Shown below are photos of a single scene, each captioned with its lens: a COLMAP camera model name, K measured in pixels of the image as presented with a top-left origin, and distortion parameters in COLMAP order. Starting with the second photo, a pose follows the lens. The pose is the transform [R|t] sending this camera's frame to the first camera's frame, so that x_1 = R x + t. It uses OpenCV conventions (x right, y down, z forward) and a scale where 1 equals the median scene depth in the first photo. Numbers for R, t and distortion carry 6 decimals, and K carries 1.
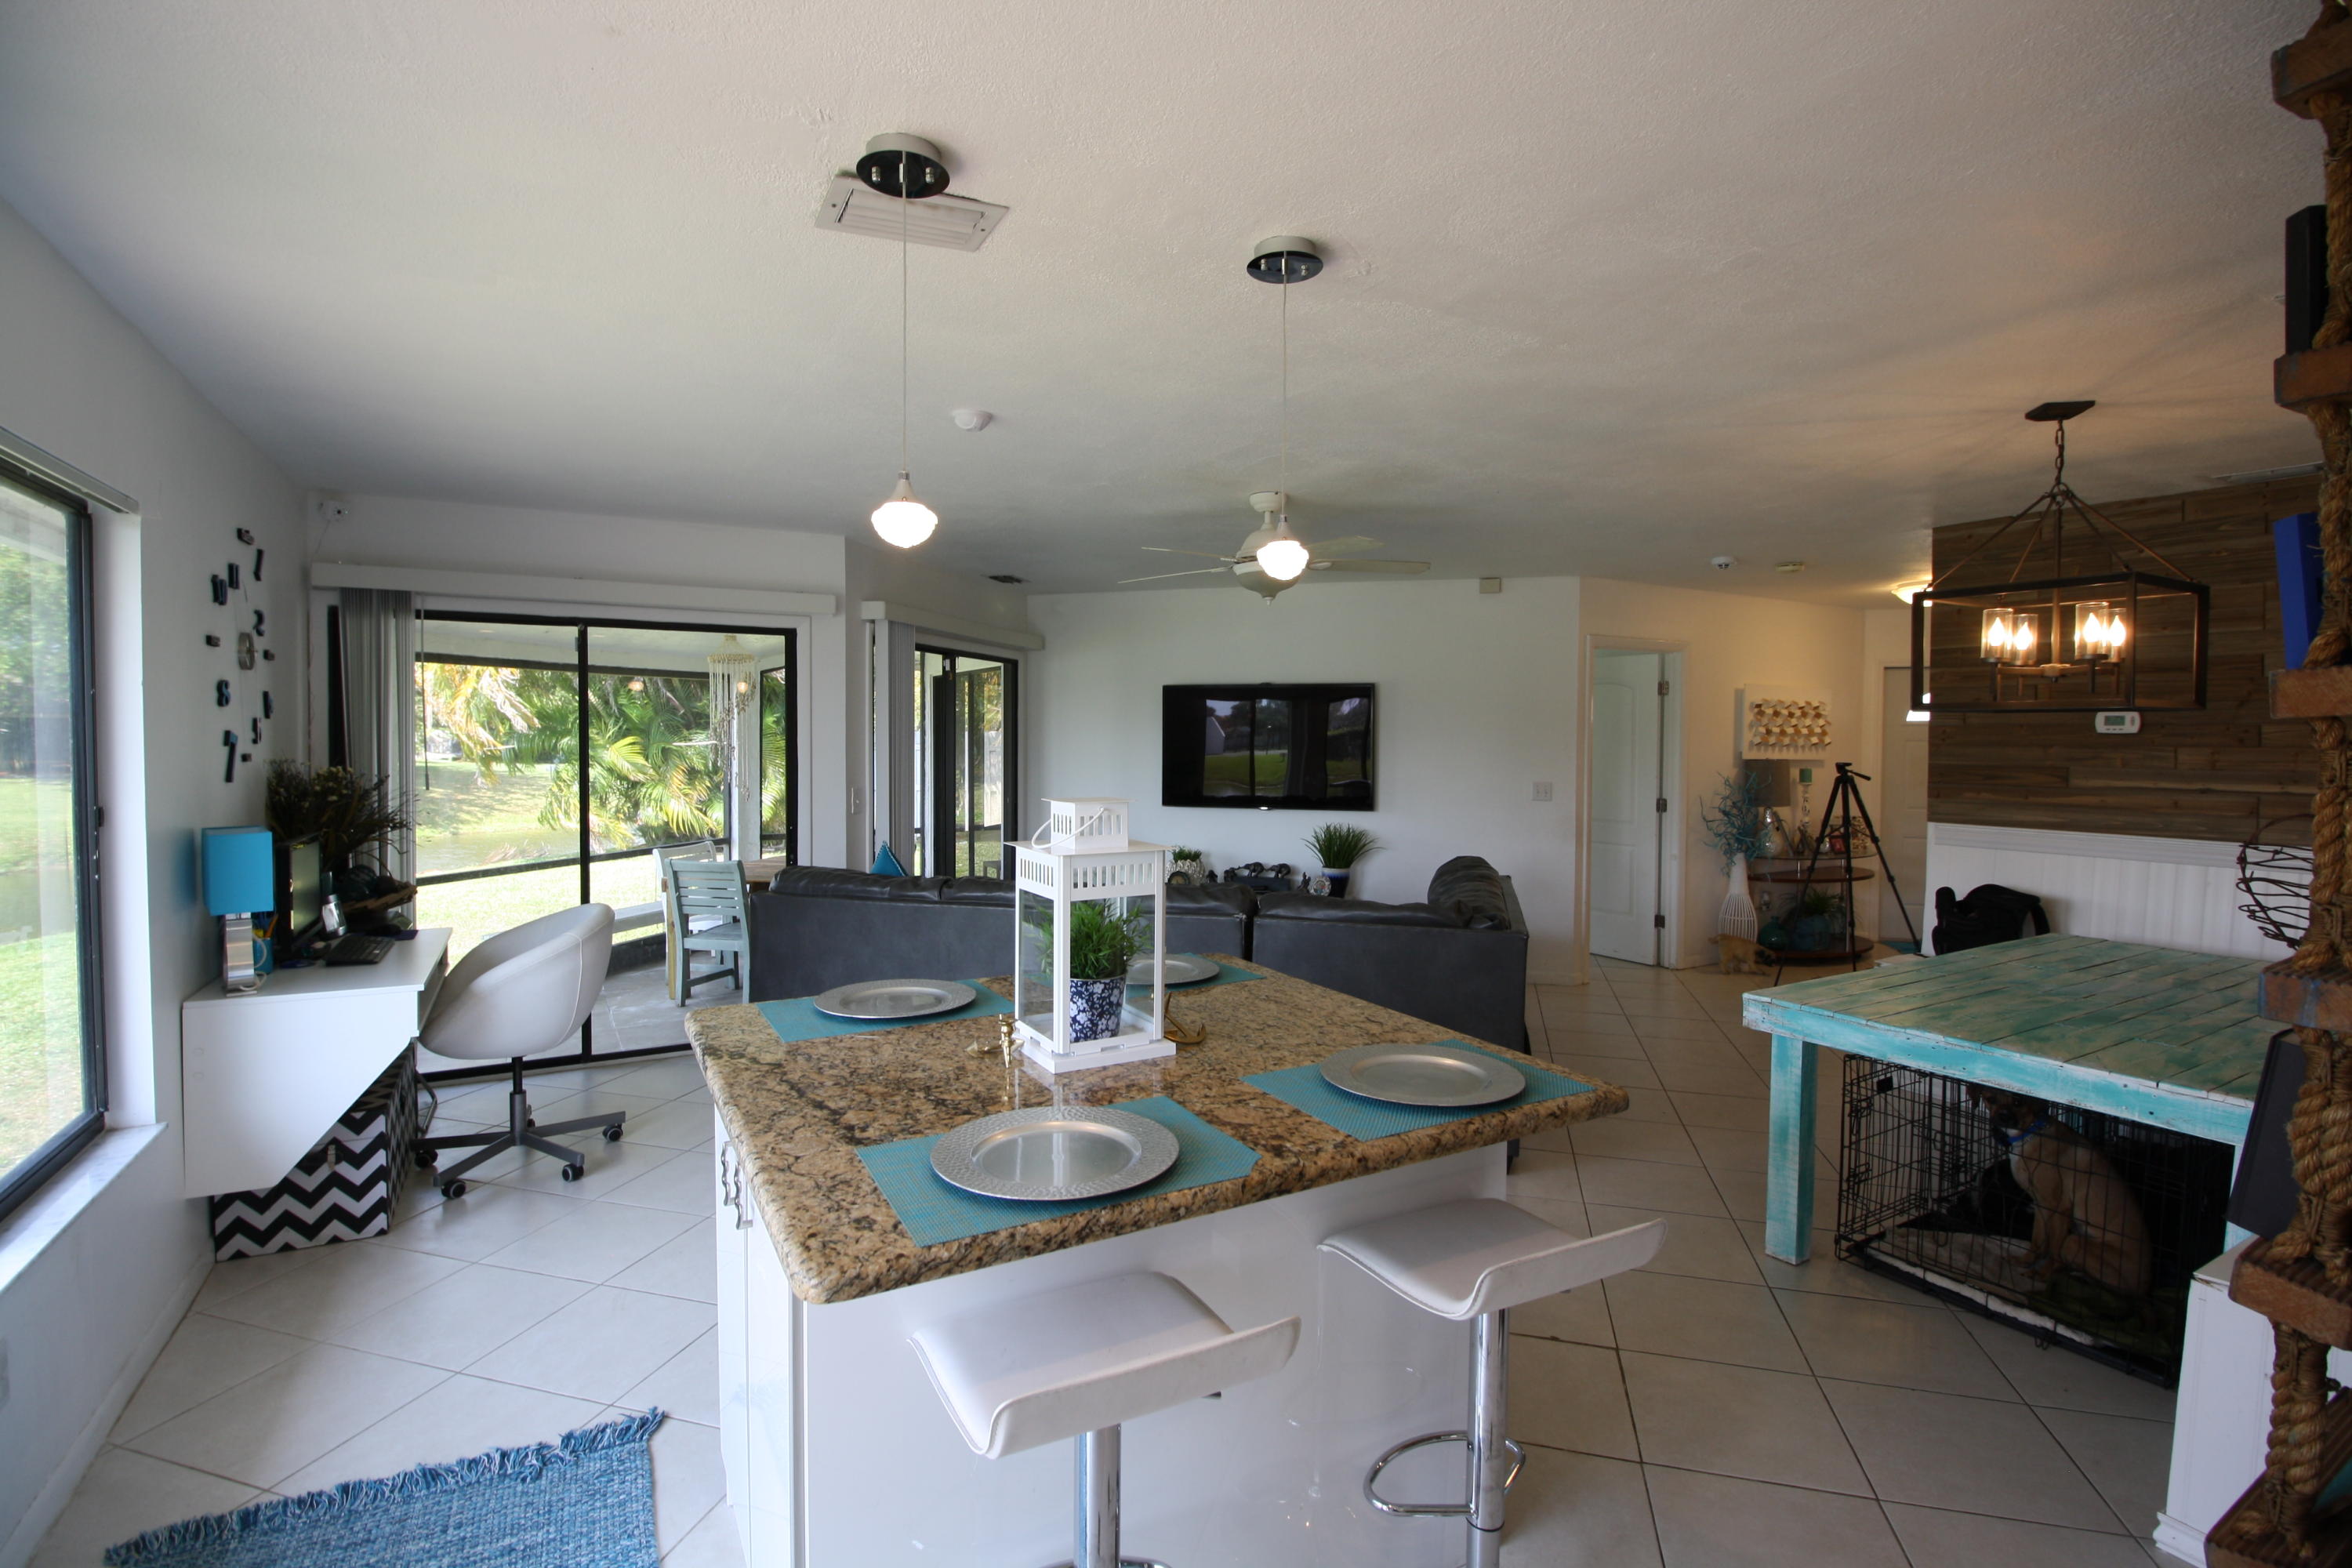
lens RADIAL K [[1100.3, 0, 1179.6], [0, 1100.3, 764.9], [0, 0, 1]] dist [0.000715, -0.018050]
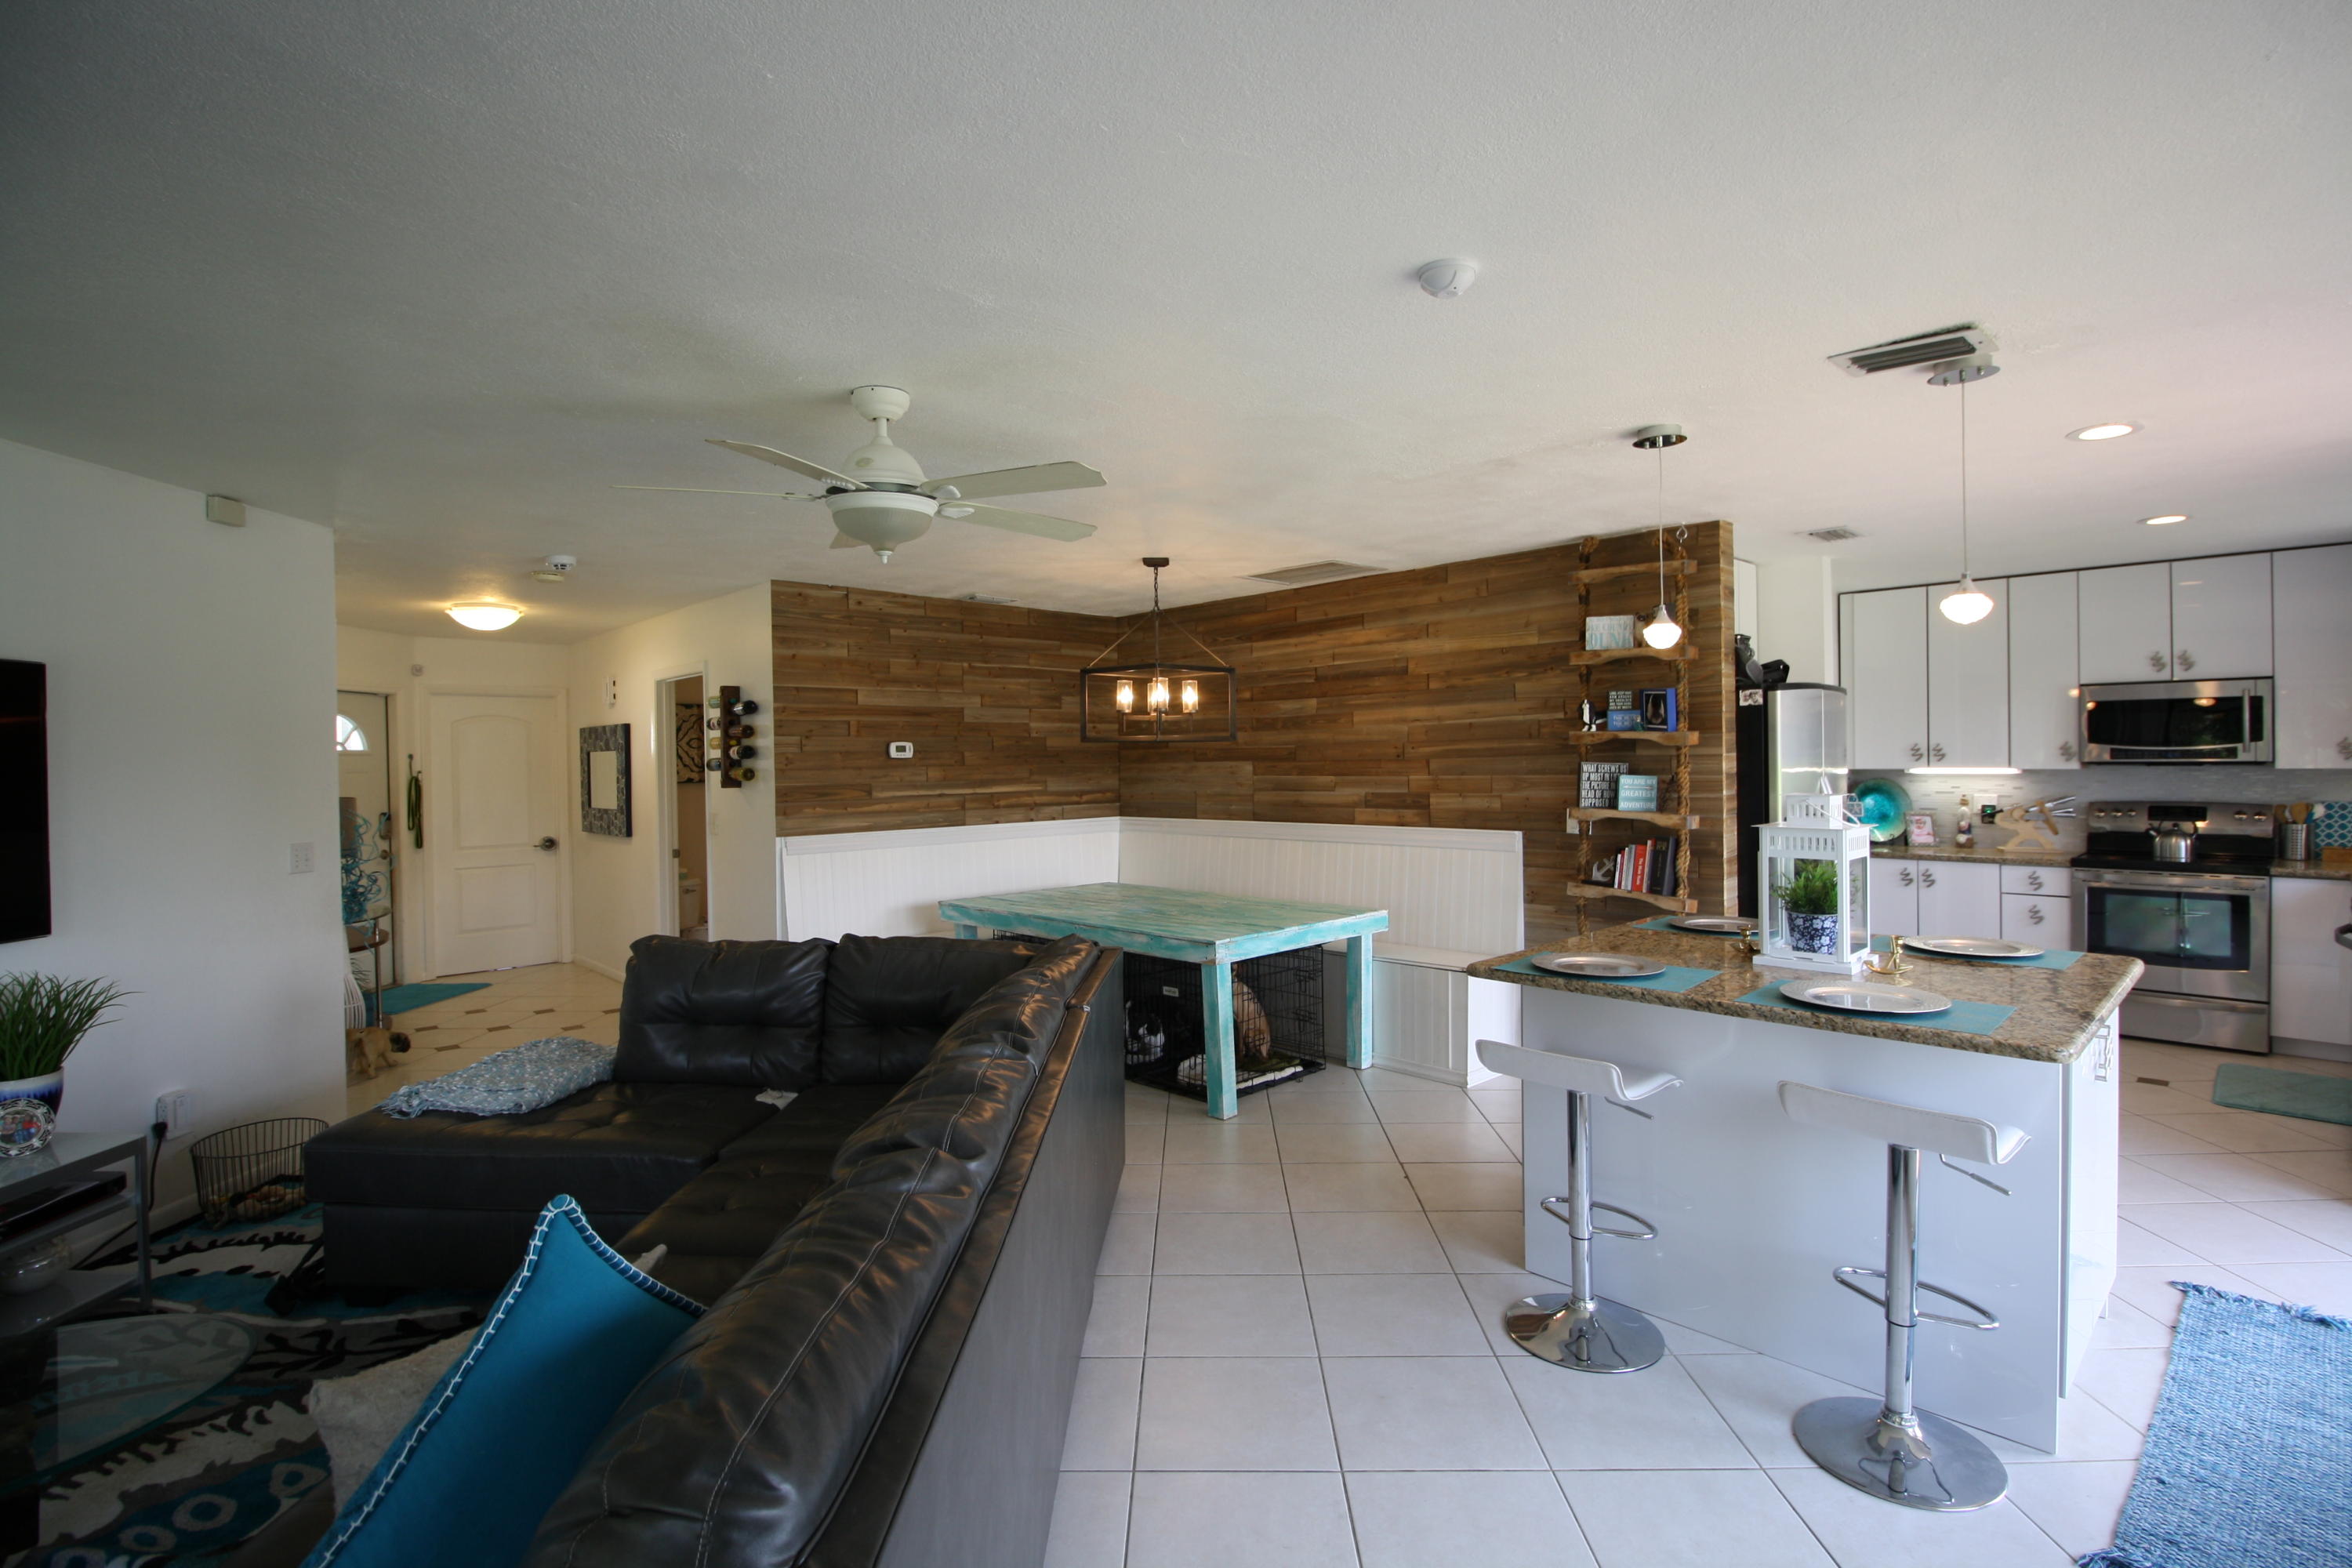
lens RADIAL K [[1100.3, 0, 1179.6], [0, 1100.3, 764.9], [0, 0, 1]] dist [0.000715, -0.018050]
pose [[-0.240445, -0.004761, 0.970651, -0.369787], [0.039745, 0.999101, 0.014746, -0.016484], [-0.969849, 0.042124, -0.240039, 0.607288]]
